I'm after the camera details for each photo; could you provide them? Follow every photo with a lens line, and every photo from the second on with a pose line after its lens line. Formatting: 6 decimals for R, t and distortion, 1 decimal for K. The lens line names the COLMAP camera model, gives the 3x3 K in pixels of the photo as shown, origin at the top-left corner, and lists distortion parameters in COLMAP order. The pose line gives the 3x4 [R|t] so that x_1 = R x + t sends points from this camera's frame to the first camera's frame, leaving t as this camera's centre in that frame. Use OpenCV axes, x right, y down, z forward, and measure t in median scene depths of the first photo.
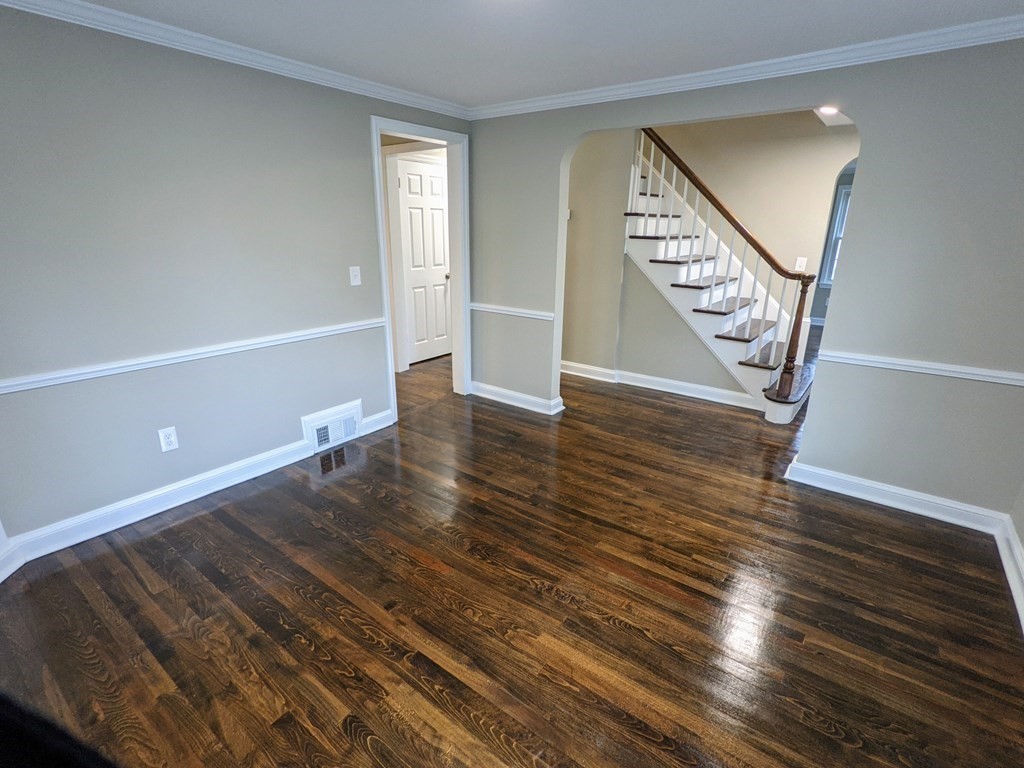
lens RADIAL K [[492.2, 0, 512.0], [0, 492.2, 384.0], [0, 0, 1]] dist [-0.000772, -0.000123]
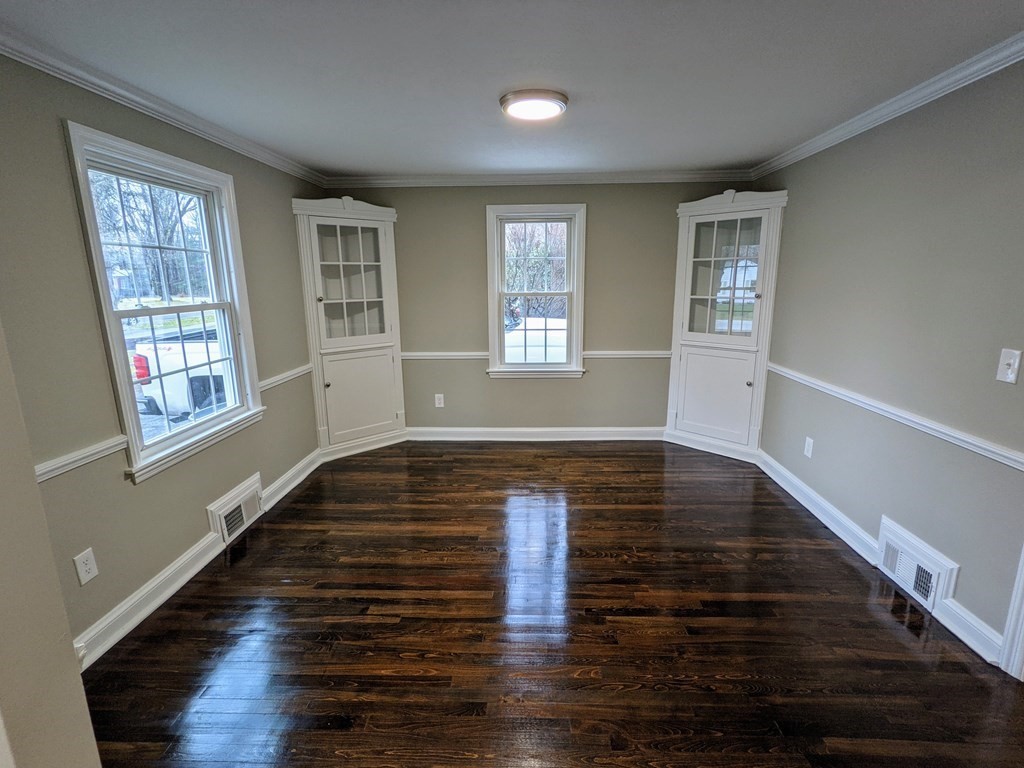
lens RADIAL K [[492.2, 0, 512.0], [0, 492.2, 384.0], [0, 0, 1]] dist [-0.000772, -0.000123]
pose [[-0.822495, 0.115703, -0.556879, 0.655942], [-0.173563, 0.881333, 0.439463, -0.494881], [0.541643, 0.458109, -0.704811, 1.555979]]
